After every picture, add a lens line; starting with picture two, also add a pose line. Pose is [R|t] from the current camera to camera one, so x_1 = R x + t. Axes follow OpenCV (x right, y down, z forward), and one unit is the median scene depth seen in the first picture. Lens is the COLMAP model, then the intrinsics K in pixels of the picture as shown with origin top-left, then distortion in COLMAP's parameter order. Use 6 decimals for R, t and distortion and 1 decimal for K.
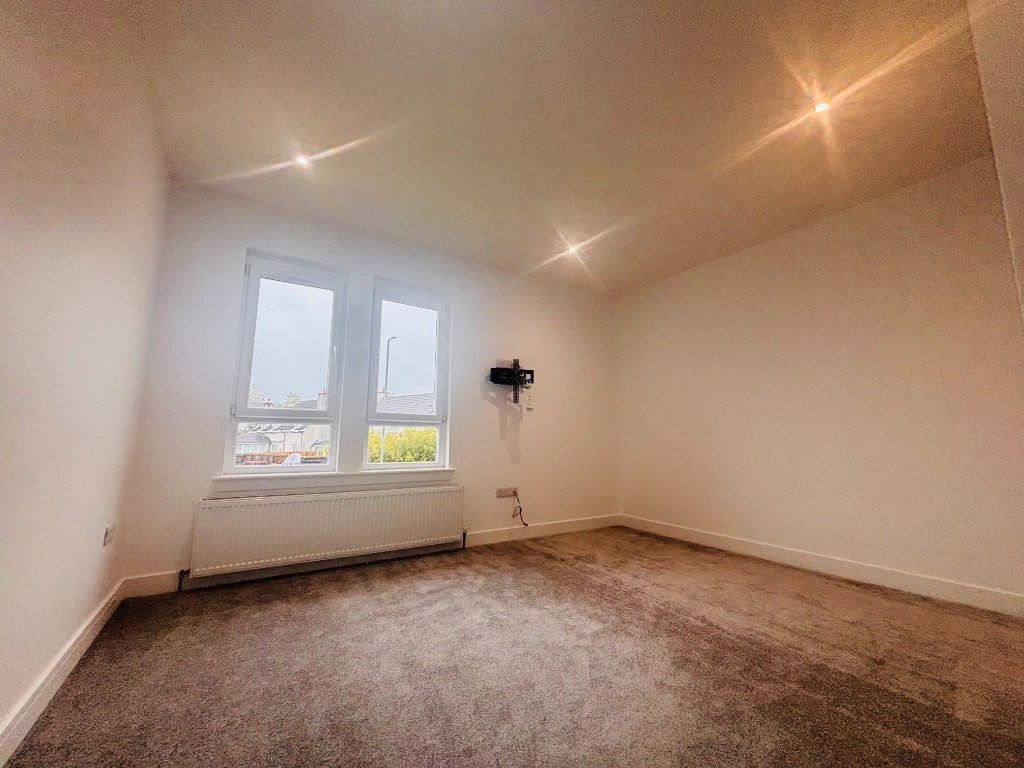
lens RADIAL K [[409.2, 0, 512.8], [0, 409.2, 373.0], [0, 0, 1]] dist [-0.000628, -0.000067]
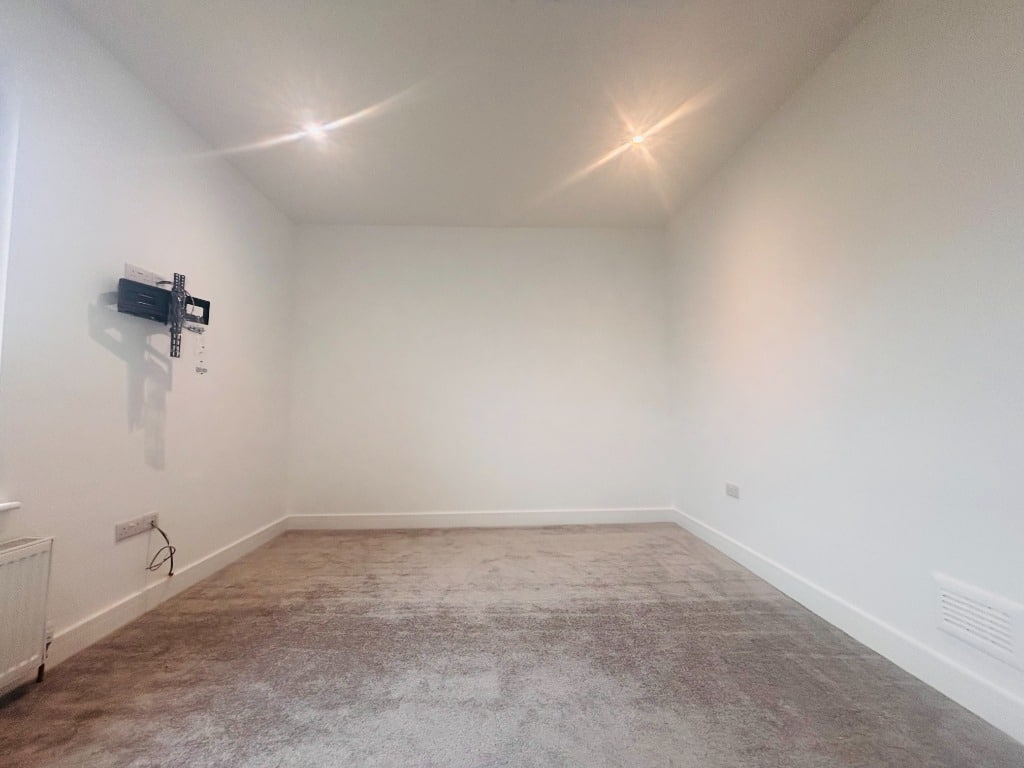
lens RADIAL K [[413.1, 0, 514.3], [0, 413.1, 384.6], [0, 0, 1]] dist [0.000304, -0.000162]
pose [[0.505956, 0.040218, 0.861621, -0.366949], [-0.130358, 0.991004, 0.030291, 0.056364], [-0.852652, -0.127645, 0.506647, 0.557568]]
